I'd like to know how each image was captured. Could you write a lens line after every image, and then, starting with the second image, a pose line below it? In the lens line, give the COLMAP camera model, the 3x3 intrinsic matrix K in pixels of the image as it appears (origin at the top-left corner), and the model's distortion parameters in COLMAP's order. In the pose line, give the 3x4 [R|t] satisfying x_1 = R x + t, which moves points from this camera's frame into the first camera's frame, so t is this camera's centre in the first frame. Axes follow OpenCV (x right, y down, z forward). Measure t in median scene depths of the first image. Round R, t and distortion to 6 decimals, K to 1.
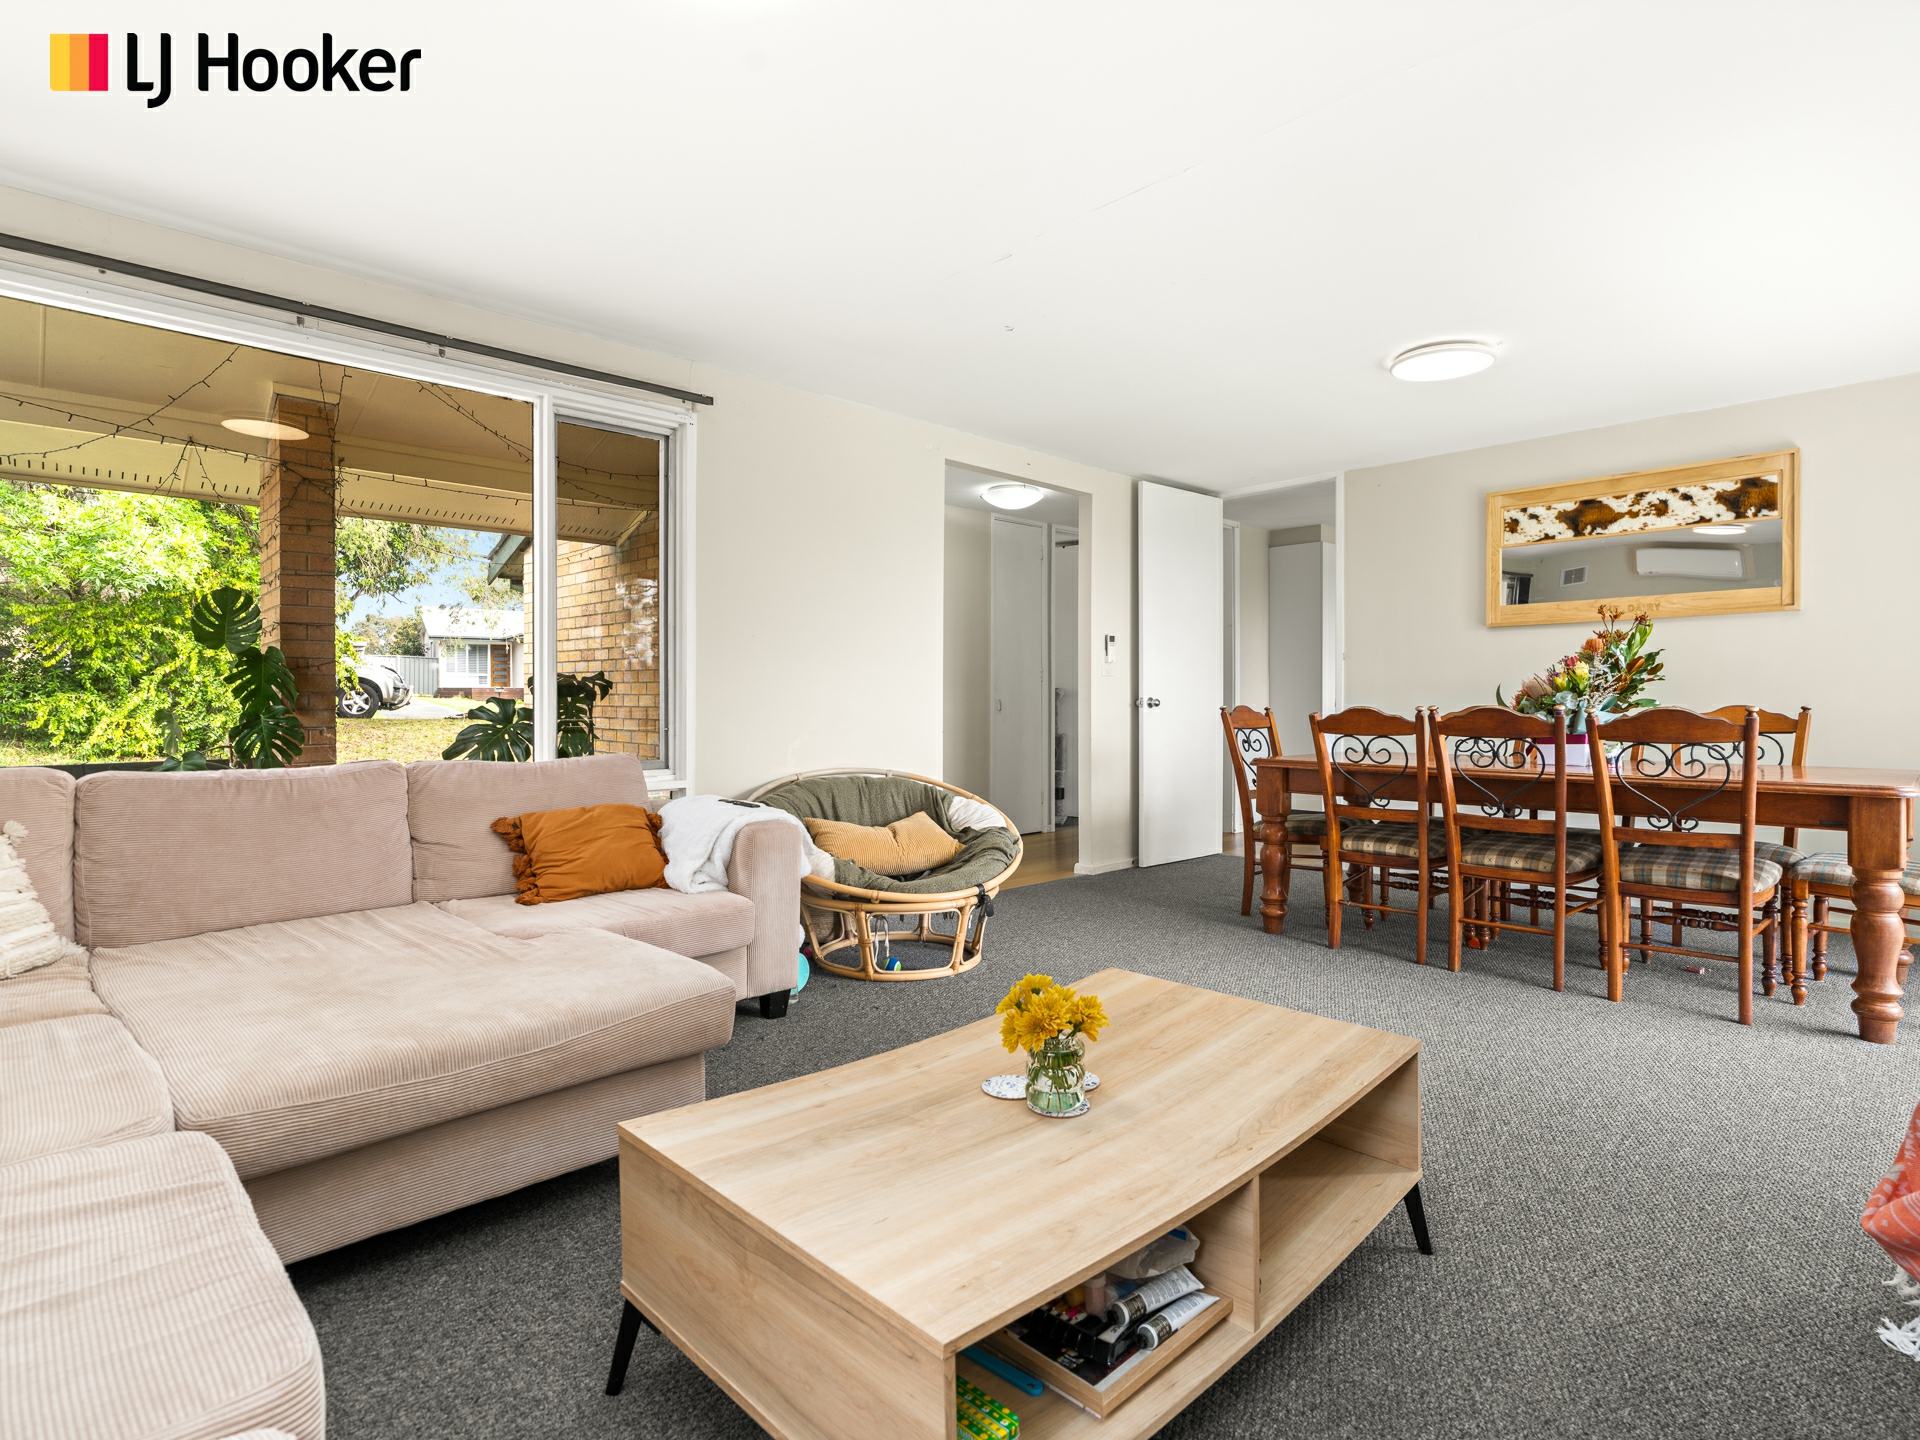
lens RADIAL K [[1004.6, 0, 946.7], [0, 1004.6, 713.8], [0, 0, 1]] dist [0.002836, 0.000095]
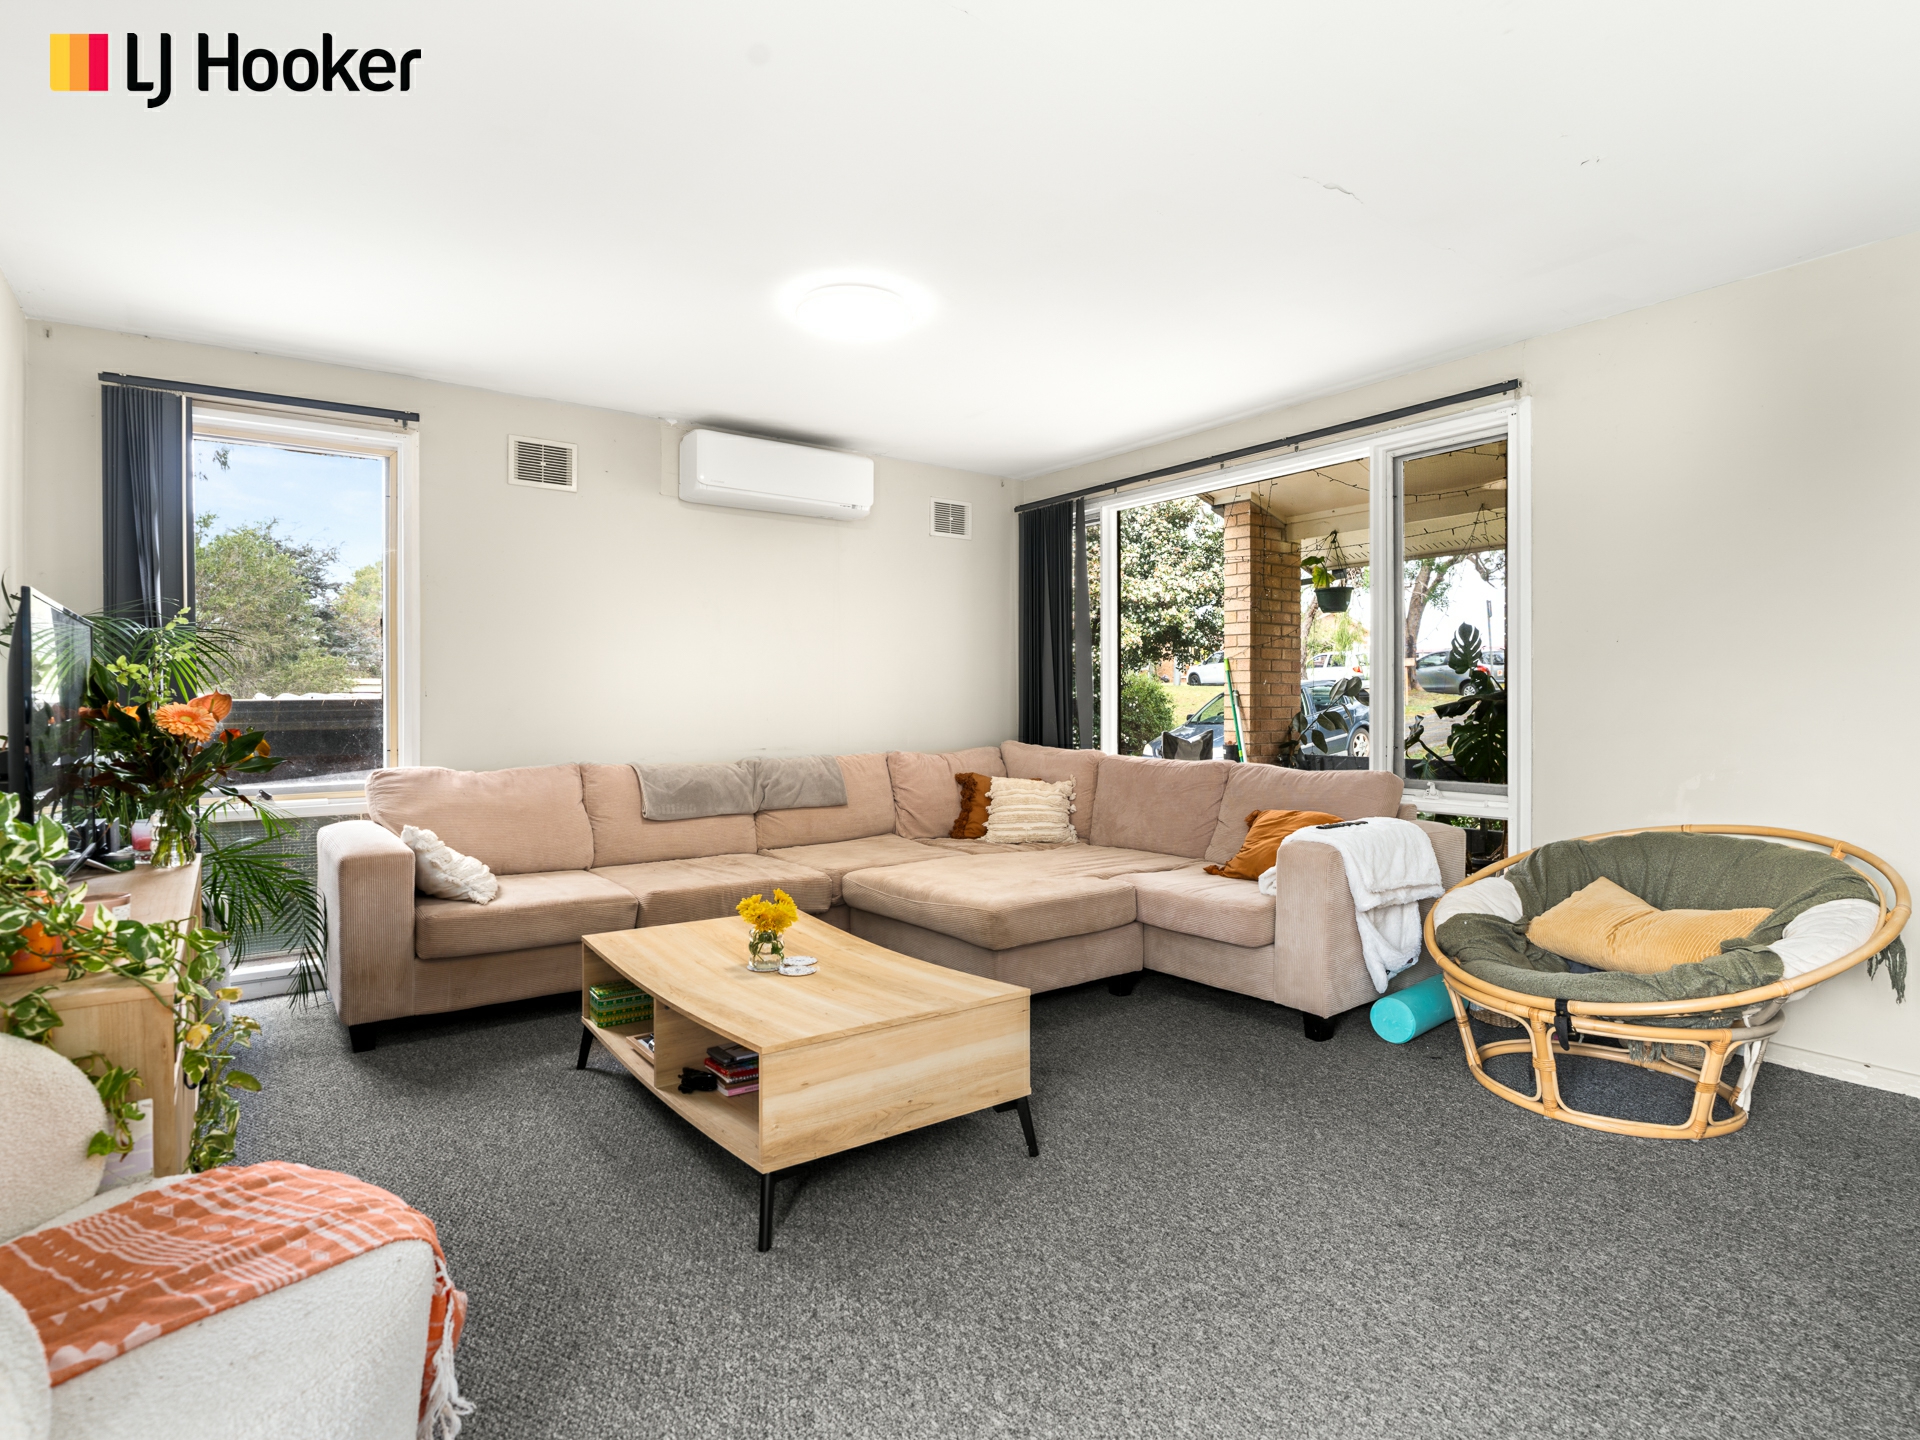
lens RADIAL K [[1004.6, 0, 946.7], [0, 1004.6, 713.8], [0, 0, 1]] dist [0.002836, 0.000095]
pose [[-0.154129, 0.011712, -0.987981, 2.137471], [-0.010213, 0.999857, 0.013446, -0.077845], [0.987998, 0.012162, -0.153988, 1.919594]]
